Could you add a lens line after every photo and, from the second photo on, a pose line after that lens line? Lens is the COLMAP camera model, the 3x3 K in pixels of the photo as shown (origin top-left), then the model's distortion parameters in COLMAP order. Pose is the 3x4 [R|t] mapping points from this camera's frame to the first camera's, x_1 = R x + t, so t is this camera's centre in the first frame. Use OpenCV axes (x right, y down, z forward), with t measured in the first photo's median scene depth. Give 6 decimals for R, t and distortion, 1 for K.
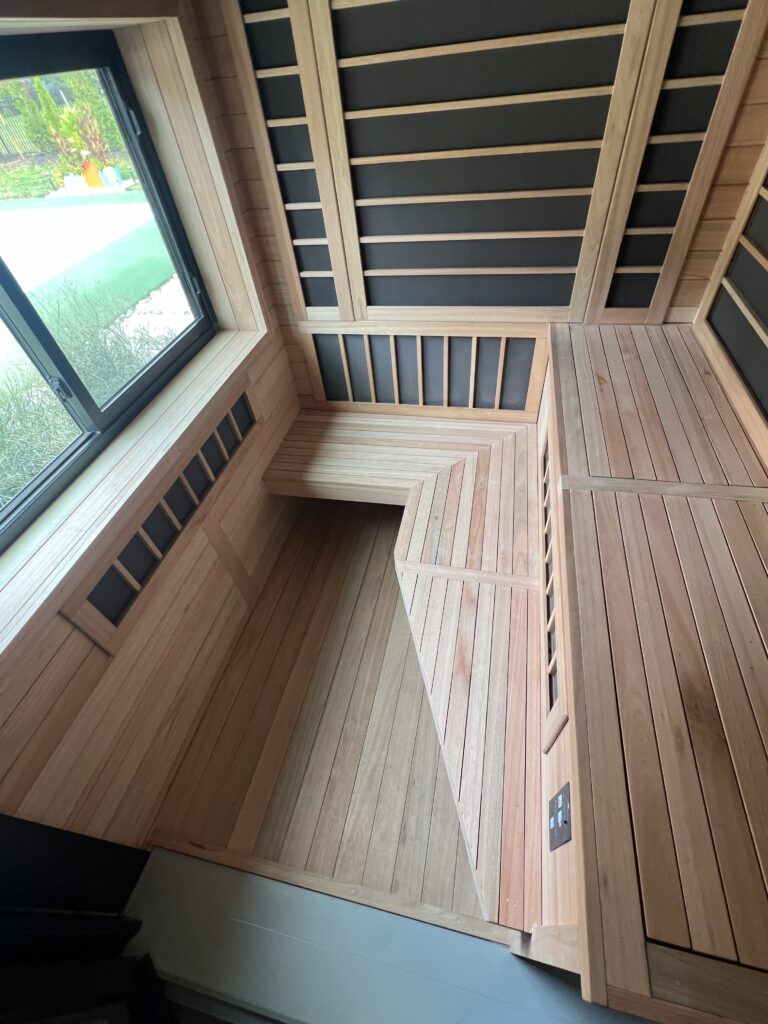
lens RADIAL K [[450.8, 0, 385.0], [0, 450.8, 508.6], [0, 0, 1]] dist [-0.001271, 0.000320]
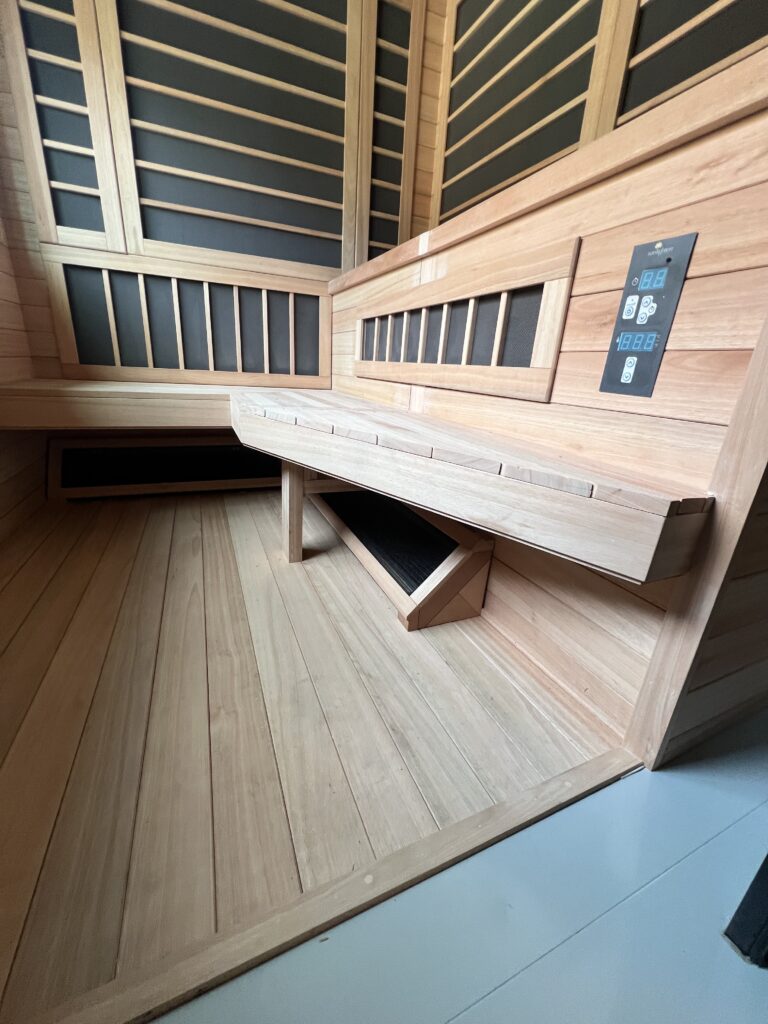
lens RADIAL K [[409.6, 0, 385.2], [0, 409.6, 509.5], [0, 0, 1]] dist [-0.000826, 0.000433]
pose [[0.796797, -0.055956, 0.601651, -0.183520], [0.333541, 0.870995, -0.360720, 0.510654], [-0.503850, 0.488095, 0.712670, 0.425027]]
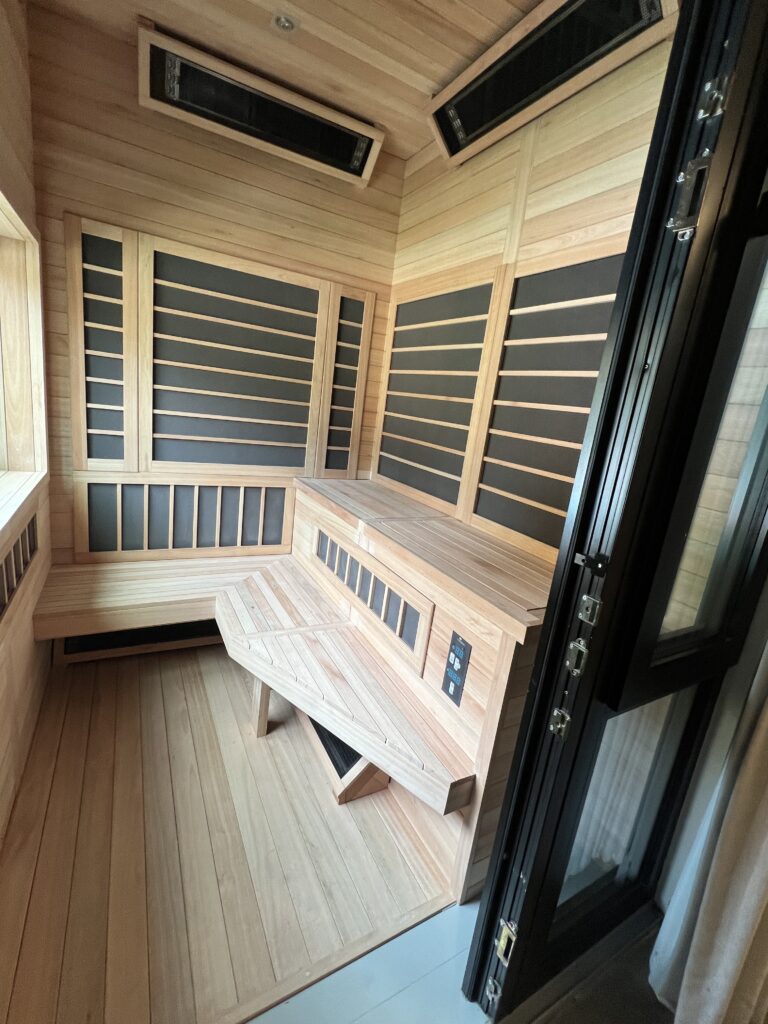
lens RADIAL K [[450.8, 0, 385.0], [0, 450.8, 508.6], [0, 0, 1]] dist [-0.001271, 0.000320]
pose [[0.729707, 0.033763, 0.682926, -0.409609], [0.341623, 0.847184, -0.406908, 0.368202], [-0.592303, 0.530226, 0.606661, -0.034983]]
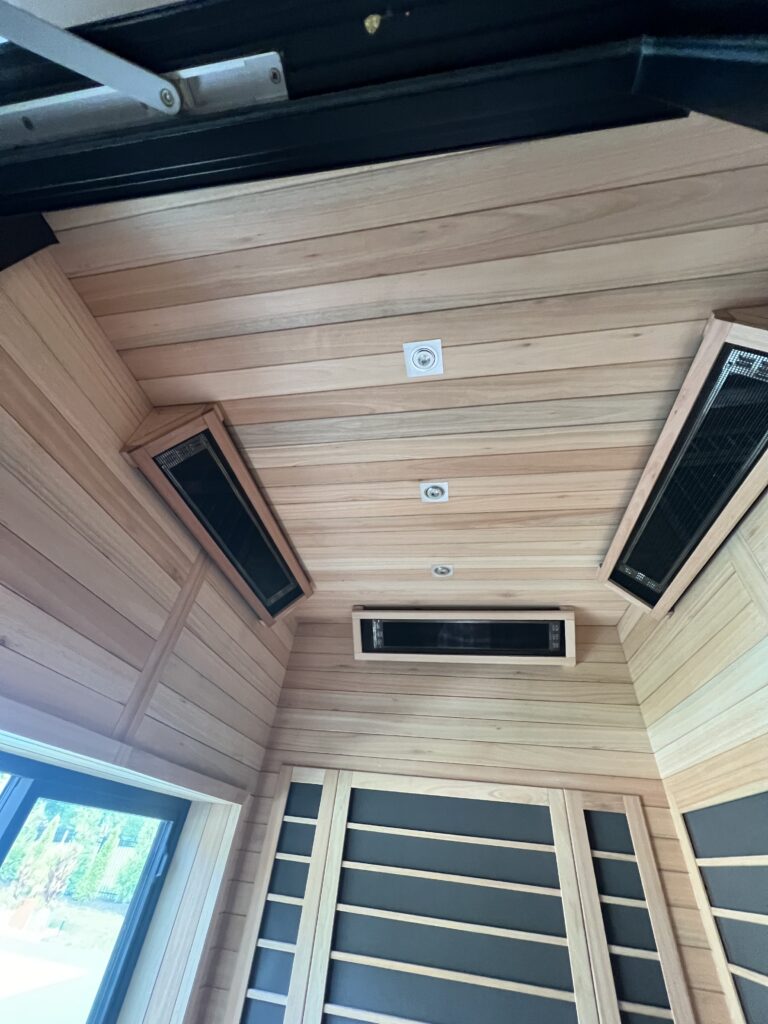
lens RADIAL K [[409.6, 0, 385.2], [0, 409.6, 509.5], [0, 0, 1]] dist [-0.000826, 0.000433]
pose [[0.978875, 0.191243, -0.072311, -0.067675], [-0.080853, 0.037235, -0.996030, 0.090560], [-0.187791, 0.980836, 0.051911, -0.051568]]
